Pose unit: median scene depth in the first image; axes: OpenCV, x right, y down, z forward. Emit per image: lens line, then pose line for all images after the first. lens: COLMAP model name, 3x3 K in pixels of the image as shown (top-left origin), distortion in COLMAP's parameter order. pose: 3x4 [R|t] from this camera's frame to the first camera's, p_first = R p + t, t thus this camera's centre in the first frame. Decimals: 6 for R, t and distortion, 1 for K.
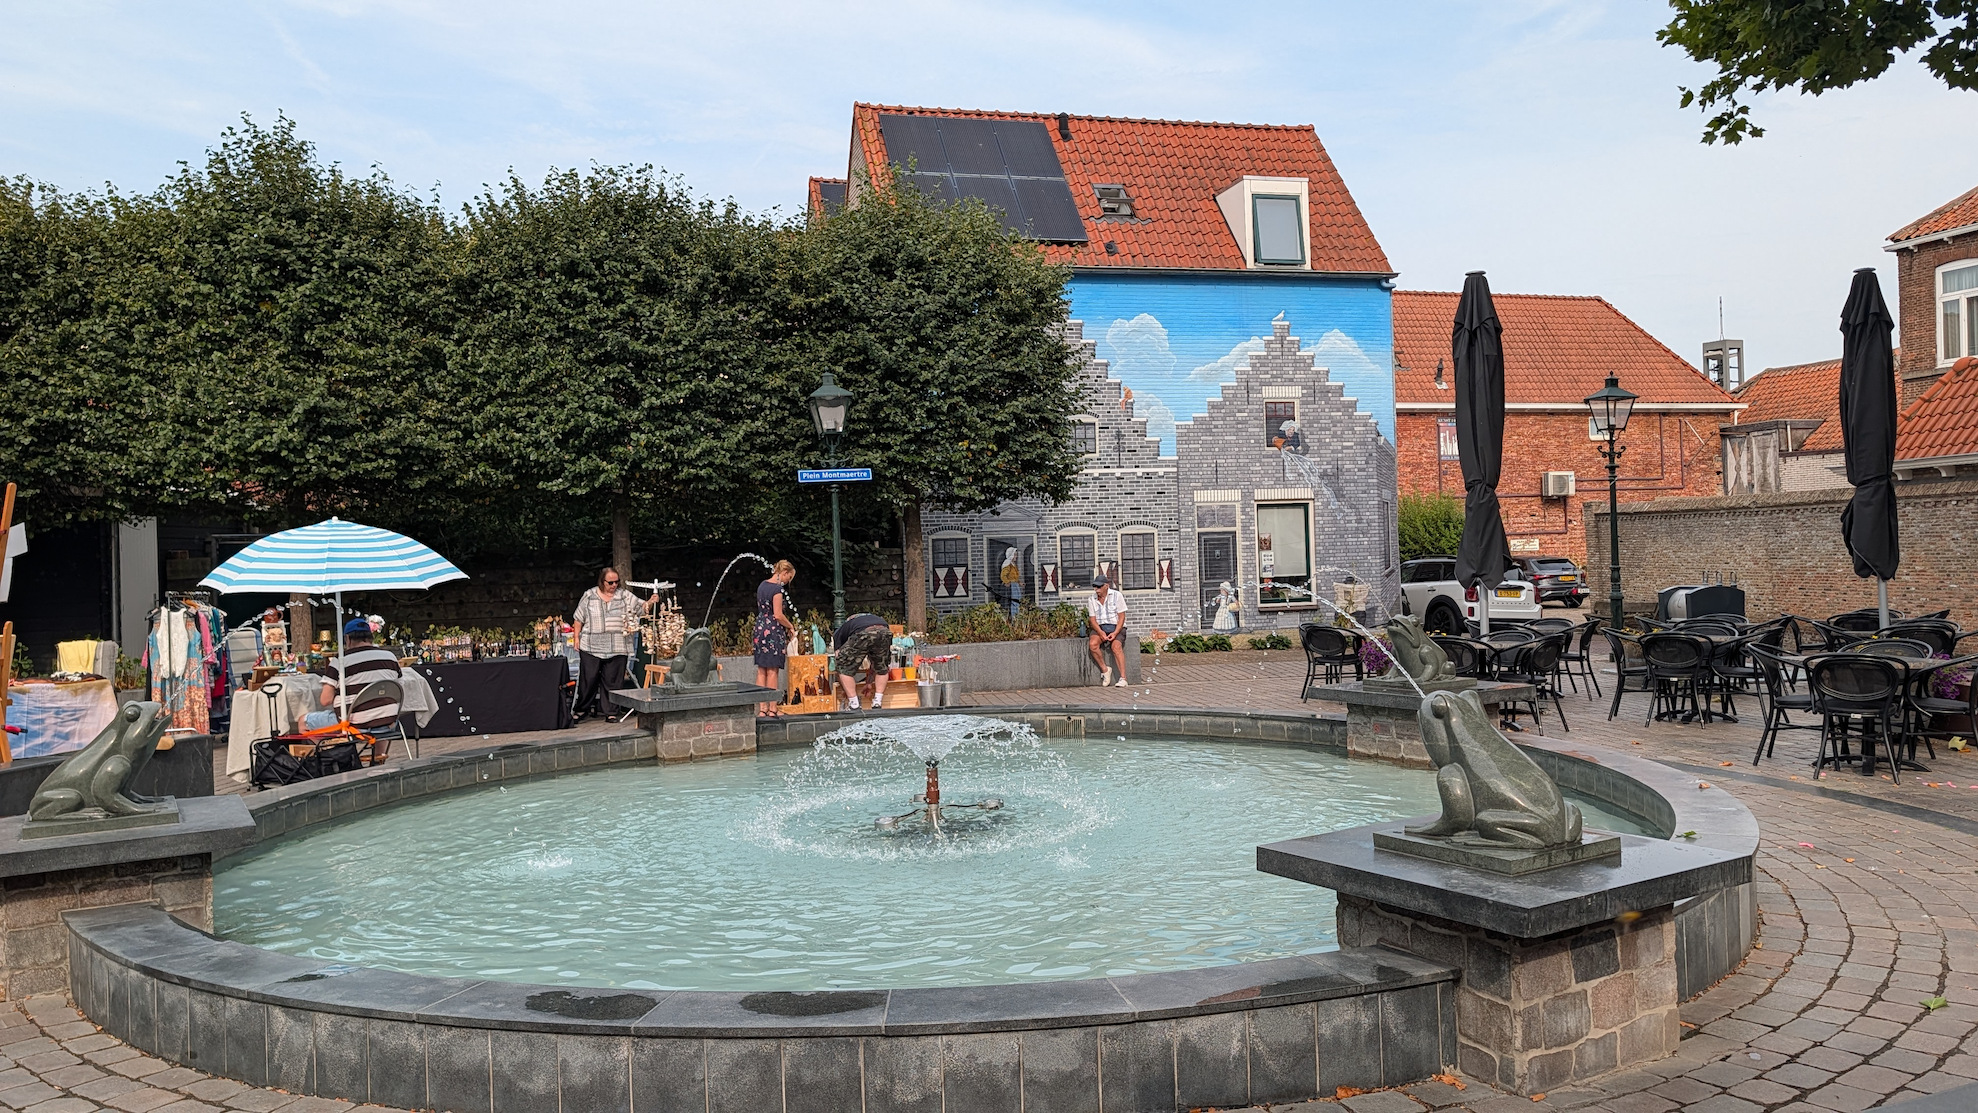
lens RADIAL K [[1525.4, 0, 940.4], [0, 1525.4, 547.0], [0, 0, 1]] dist [0.053359, -0.007477]
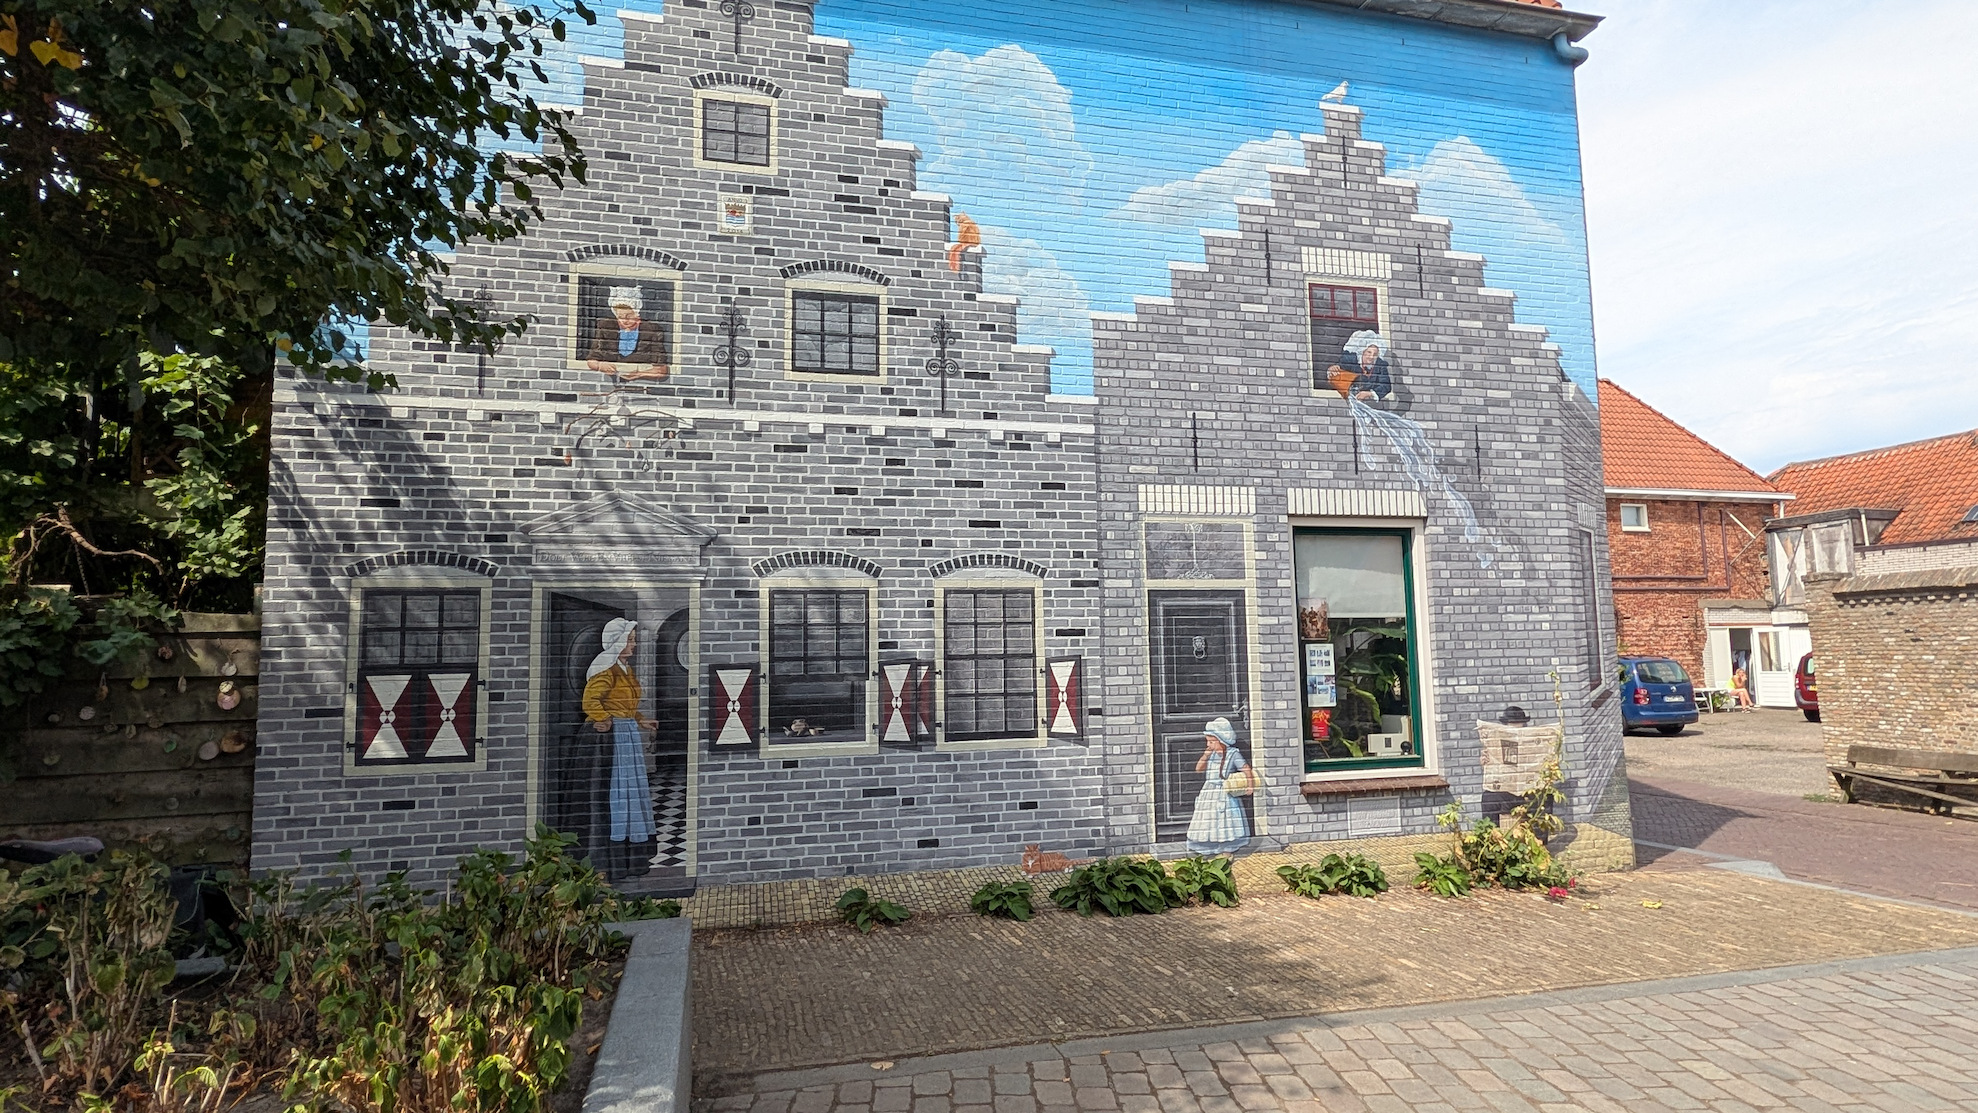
lens RADIAL K [[1070.9, 0, 996.9], [0, 1070.9, 556.8], [0, 0, 1]] dist [0.001220, 0.000176]
pose [[0.999929, 0.011357, 0.003740, 0.127602], [-0.010951, 0.995429, -0.094879, 0.008294], [-0.004800, 0.094831, 0.995482, 0.720428]]
